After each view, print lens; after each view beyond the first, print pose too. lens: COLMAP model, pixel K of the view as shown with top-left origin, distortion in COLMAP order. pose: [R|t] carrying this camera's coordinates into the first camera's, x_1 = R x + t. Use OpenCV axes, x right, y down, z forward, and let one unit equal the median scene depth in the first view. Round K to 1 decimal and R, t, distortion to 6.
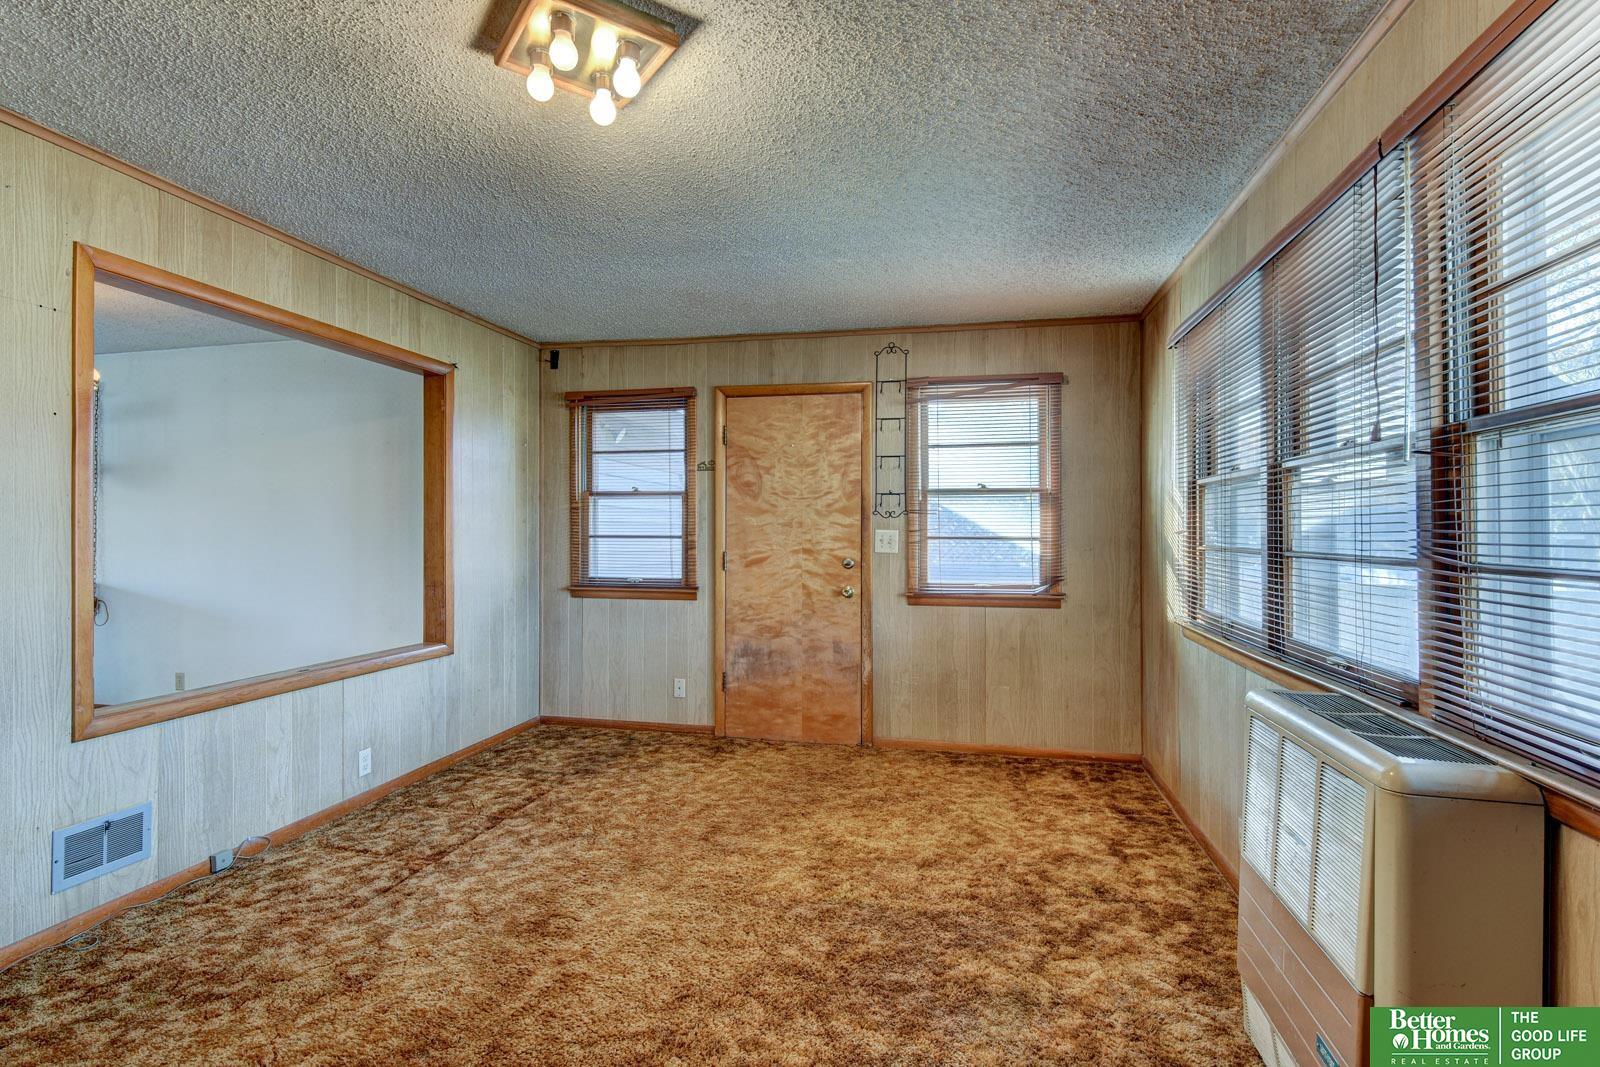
lens RADIAL K [[788.1, 0, 800.0], [0, 788.1, 533.5], [0, 0, 1]] dist [0.028069, -0.015477]
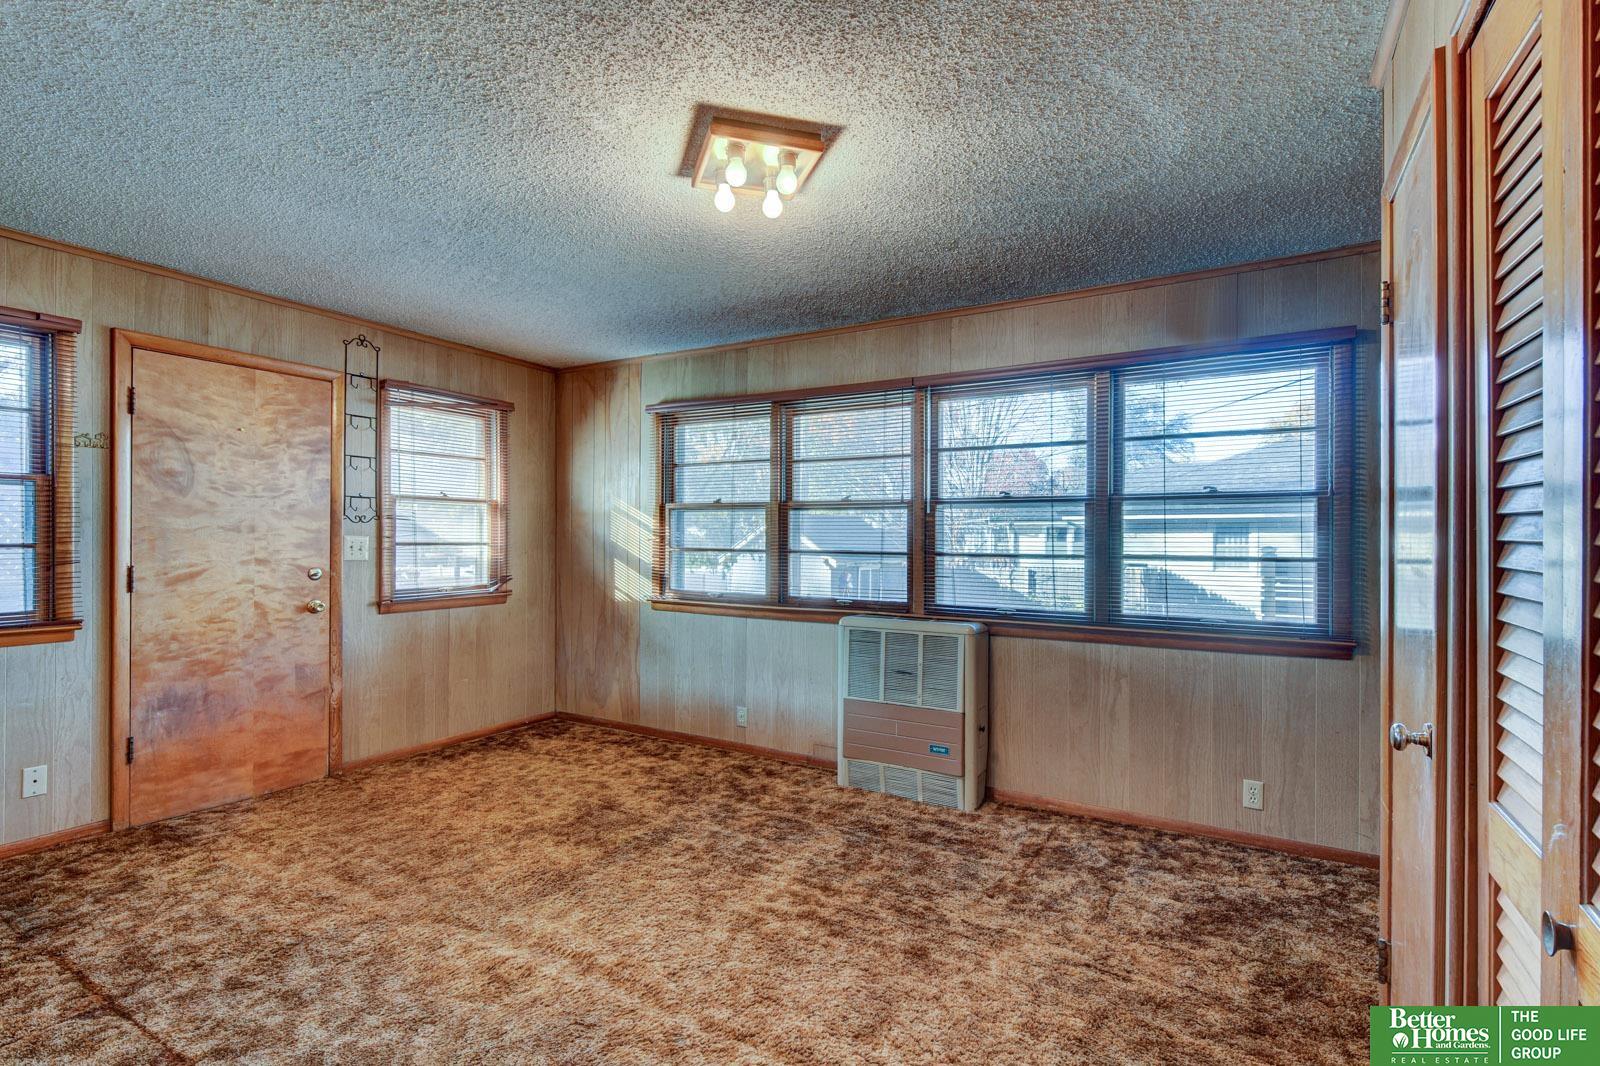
lens RADIAL K [[748.1, 0, 800.0], [0, 748.1, 533.0], [0, 0, 1]] dist [0.019672, -0.012737]
pose [[0.308746, 0.006361, 0.951123, -0.571375], [0.001464, 0.999973, -0.007163, -0.000630], [-0.951143, 0.003604, 0.308729, 0.231077]]
